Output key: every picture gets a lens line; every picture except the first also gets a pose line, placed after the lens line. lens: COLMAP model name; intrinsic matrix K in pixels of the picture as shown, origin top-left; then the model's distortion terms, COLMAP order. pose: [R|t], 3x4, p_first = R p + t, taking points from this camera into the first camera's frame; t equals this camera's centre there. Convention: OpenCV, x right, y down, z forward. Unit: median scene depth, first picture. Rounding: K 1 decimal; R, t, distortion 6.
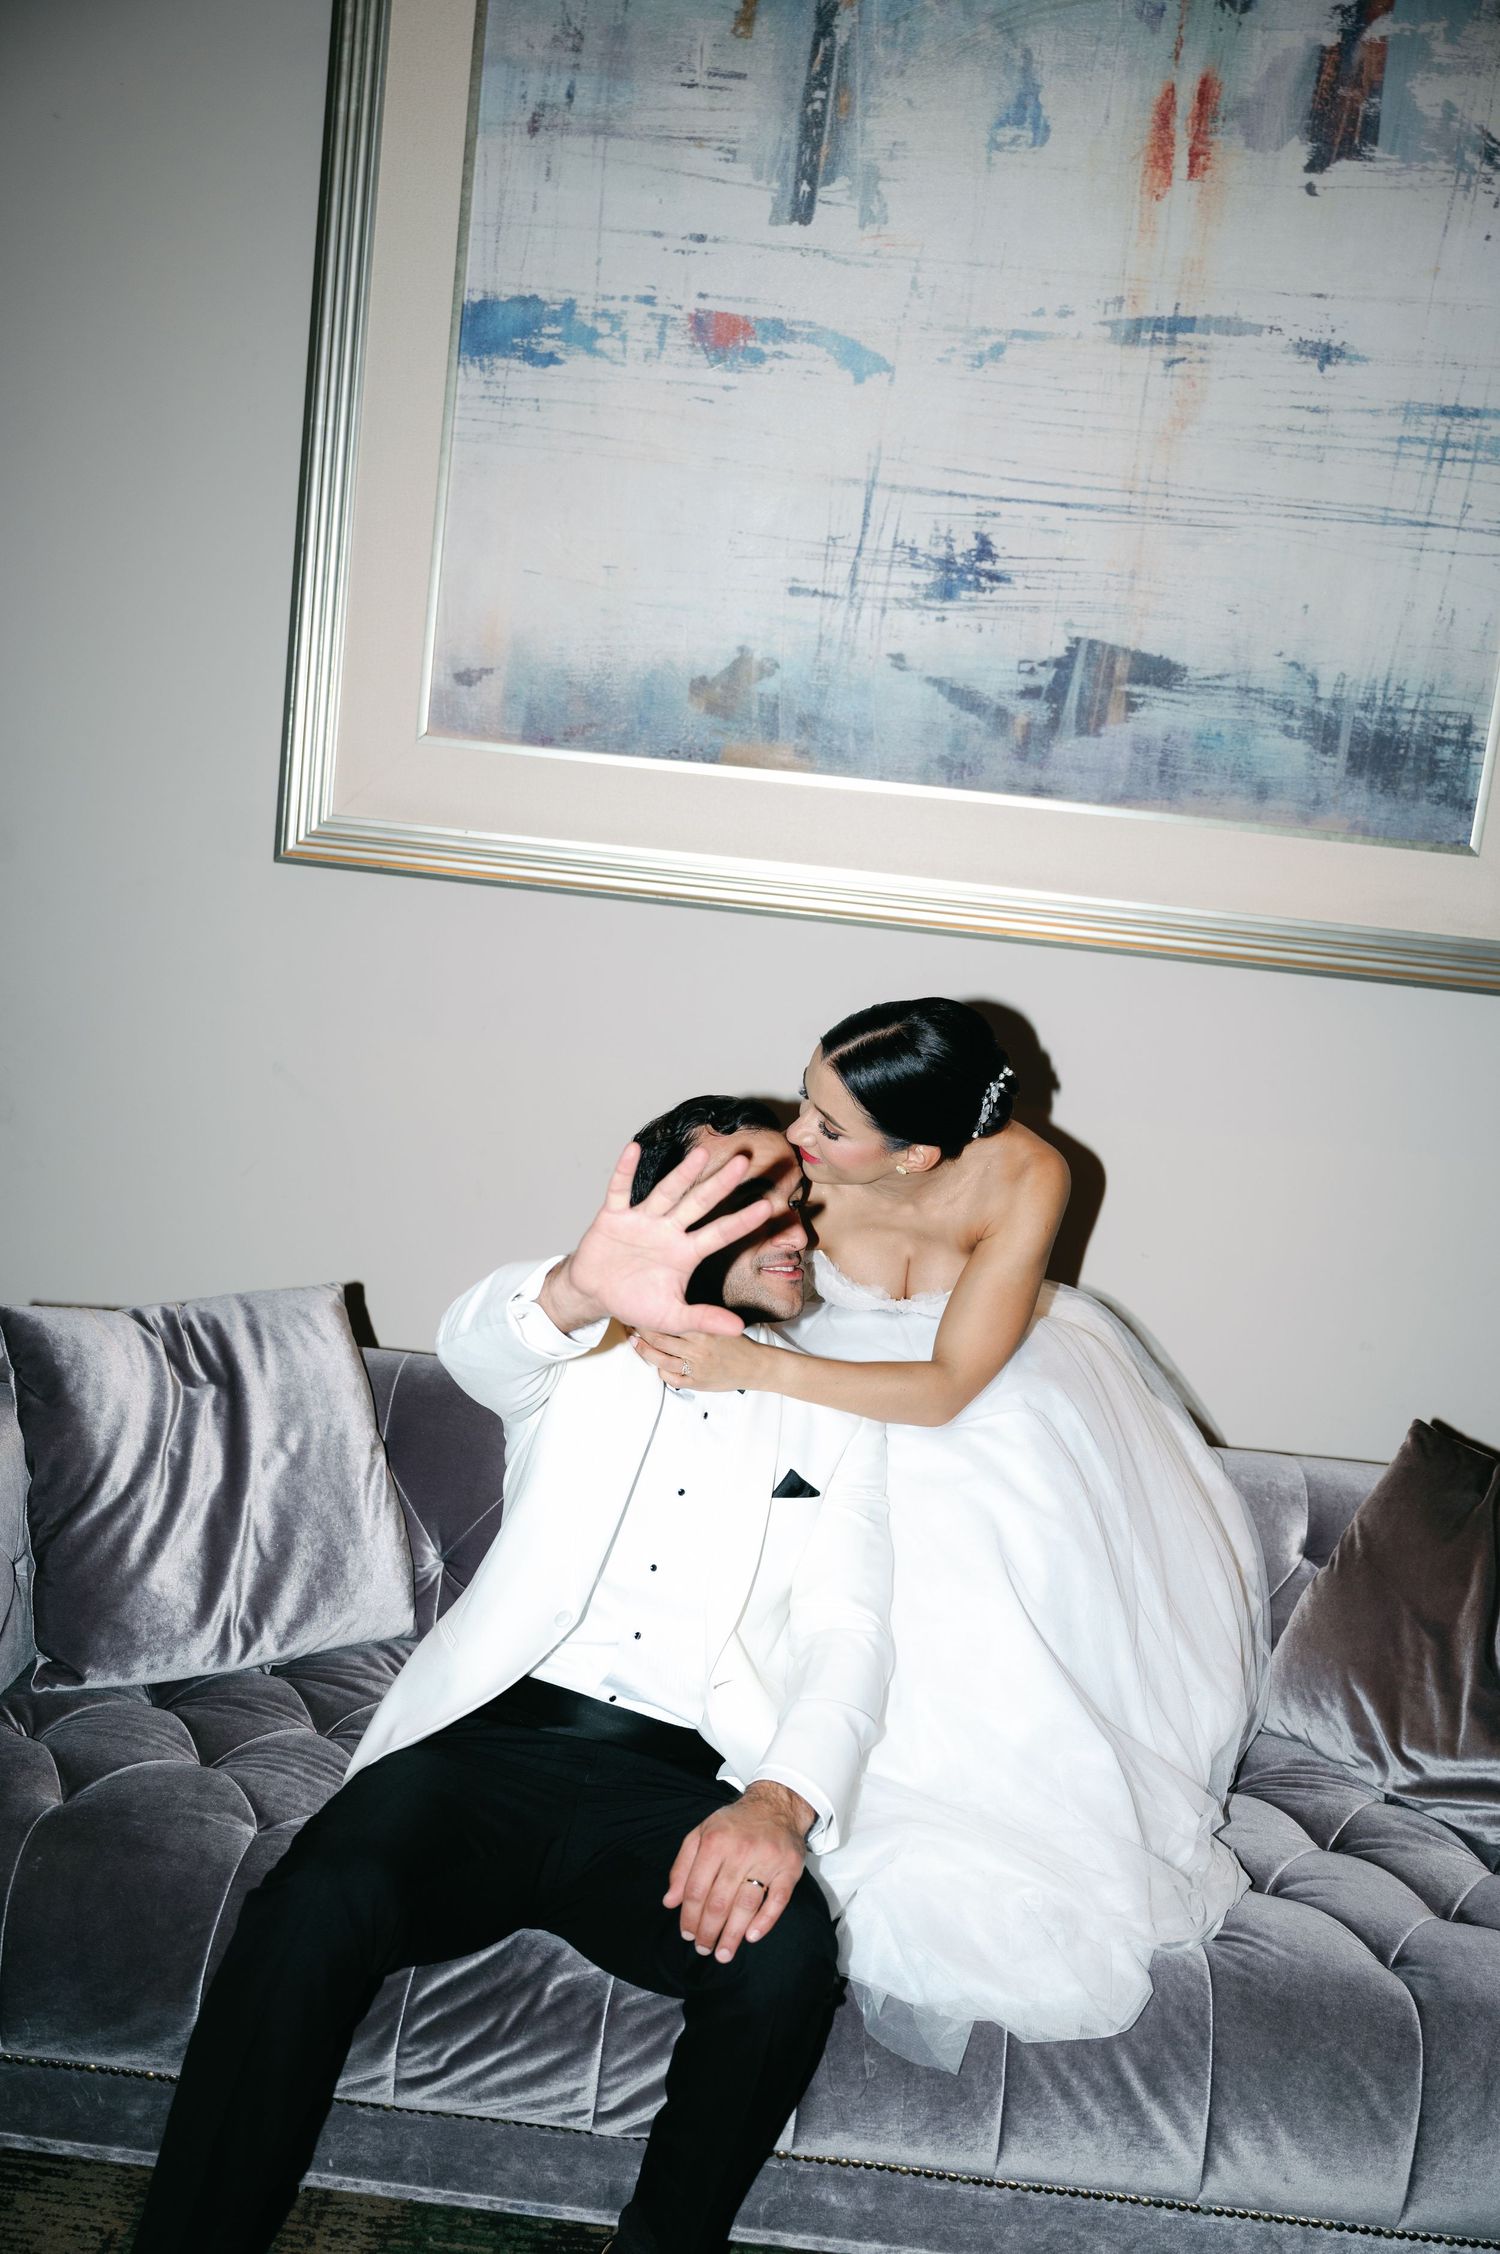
lens RADIAL K [[2342.3, 0, 753.3], [0, 2342.3, 1124.6], [0, 0, 1]] dist [0.005951, 0.000000]
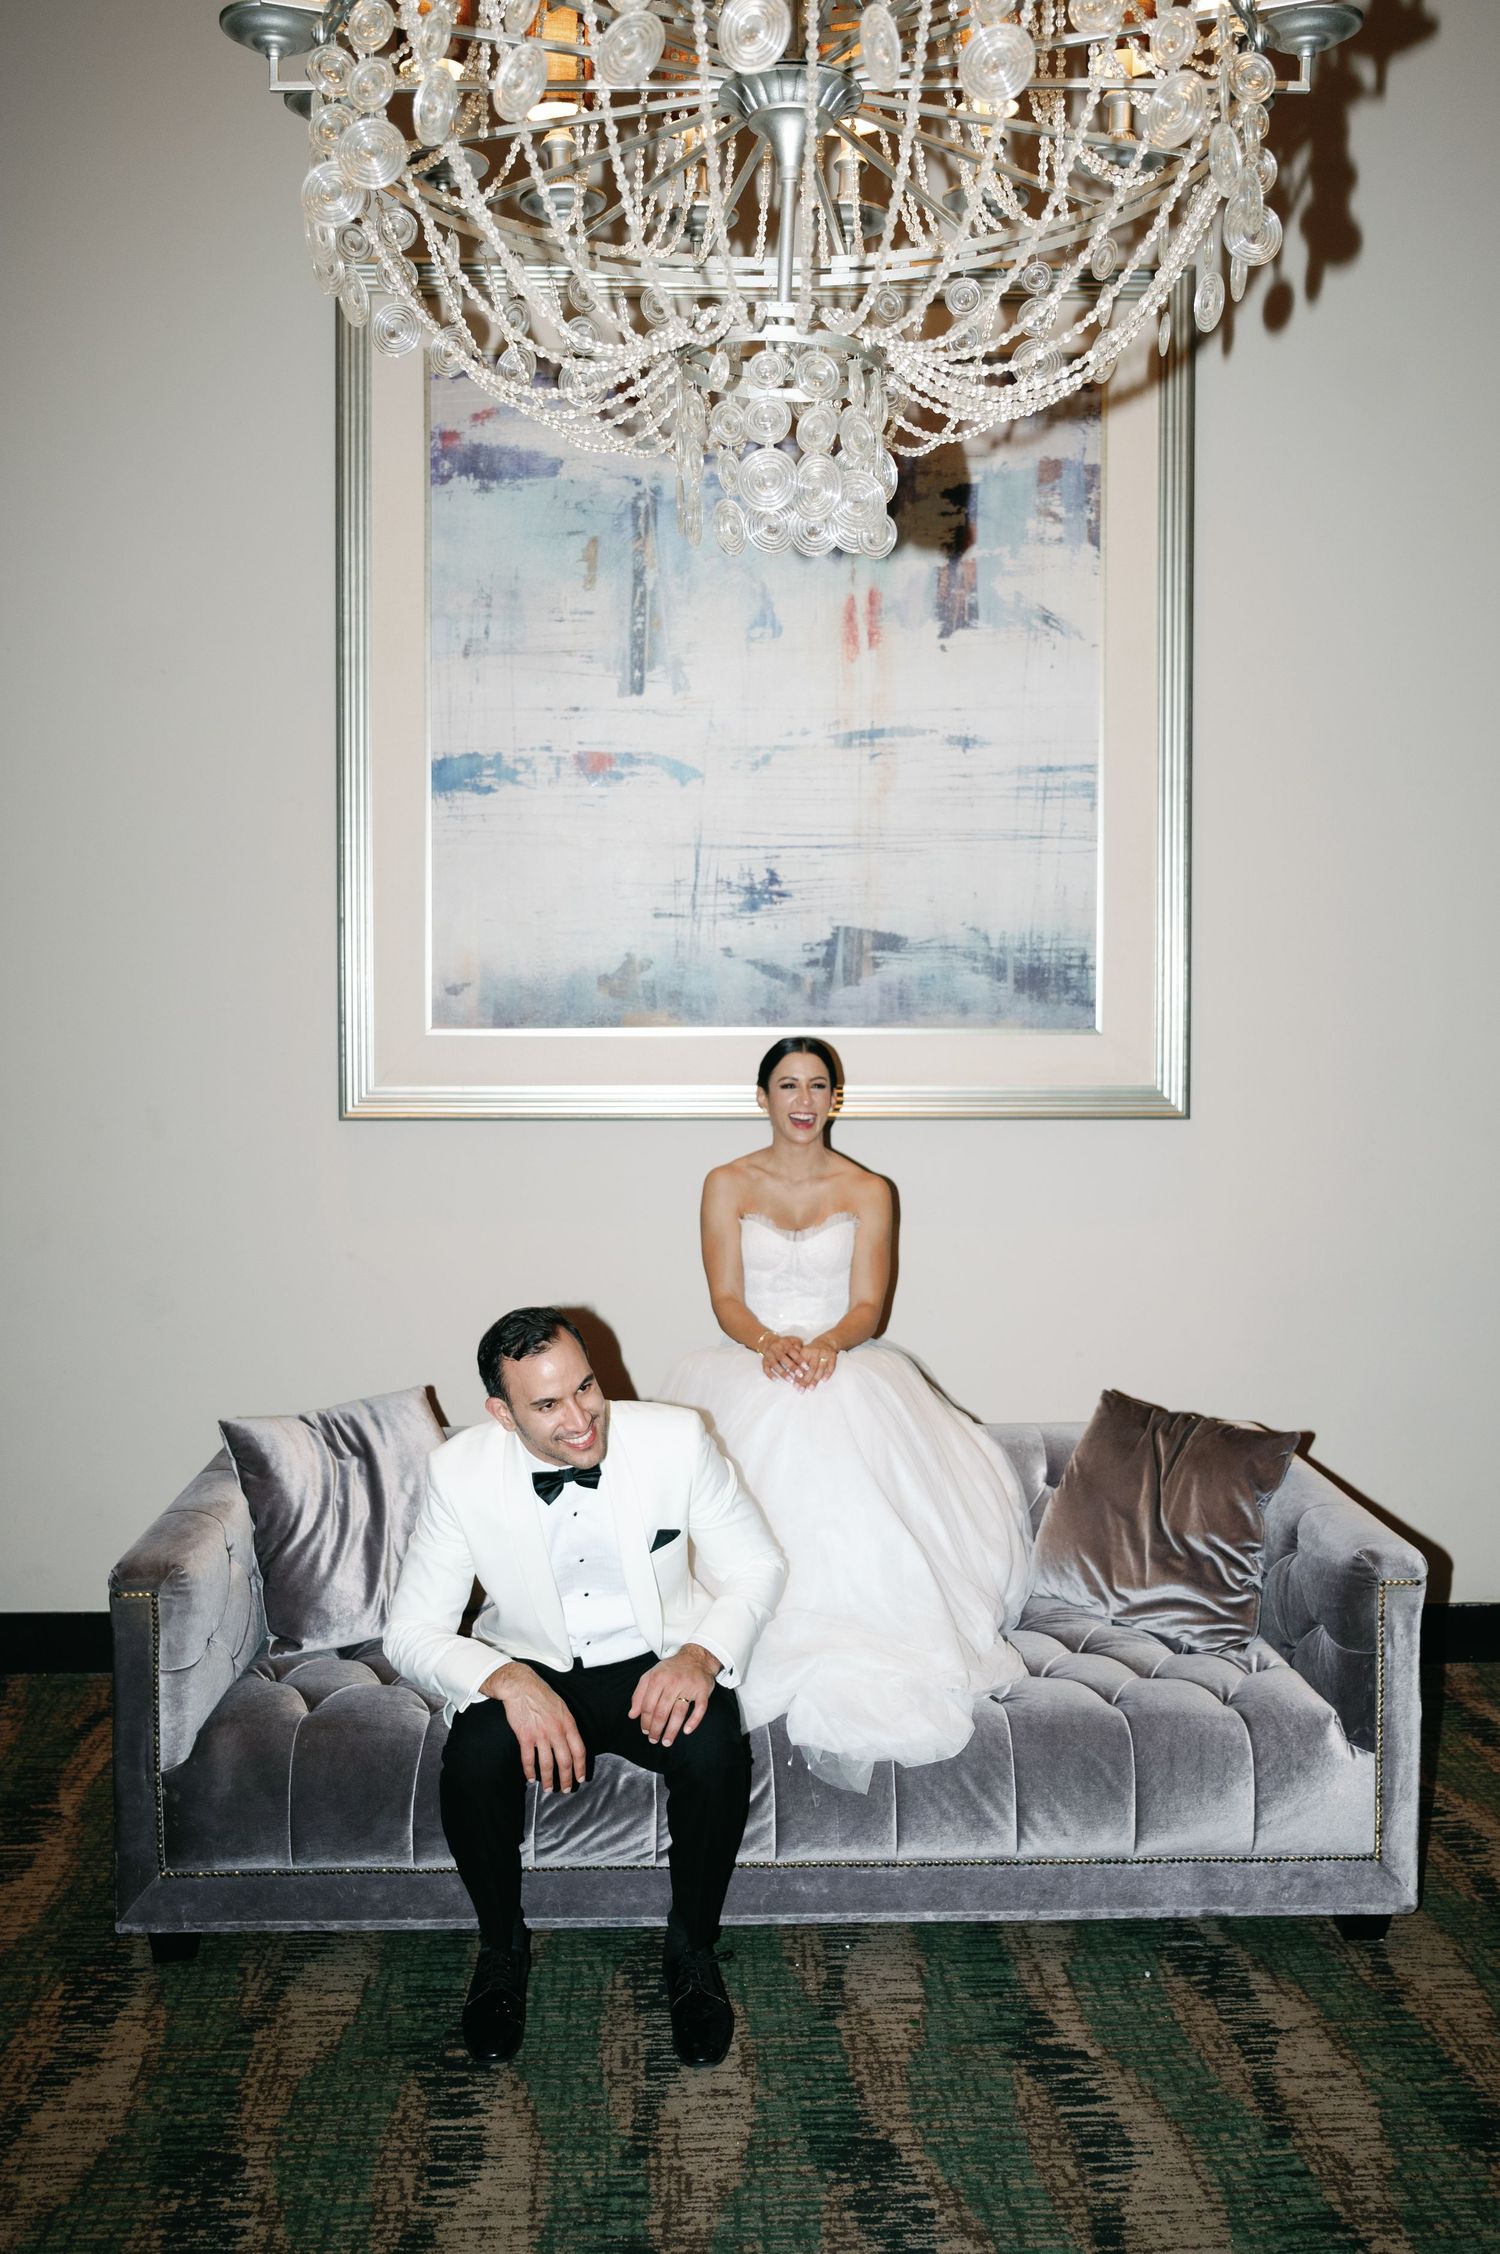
lens RADIAL K [[1995.0, 0, 722.2], [0, 1995.0, 986.6], [0, 0, 1]] dist [-0.004463, -0.001997]
pose [[0.992184, -0.107067, 0.064092, -0.032531], [0.115016, 0.983881, -0.136927, 0.009999], [-0.048399, 0.143228, 0.988506, -0.350009]]
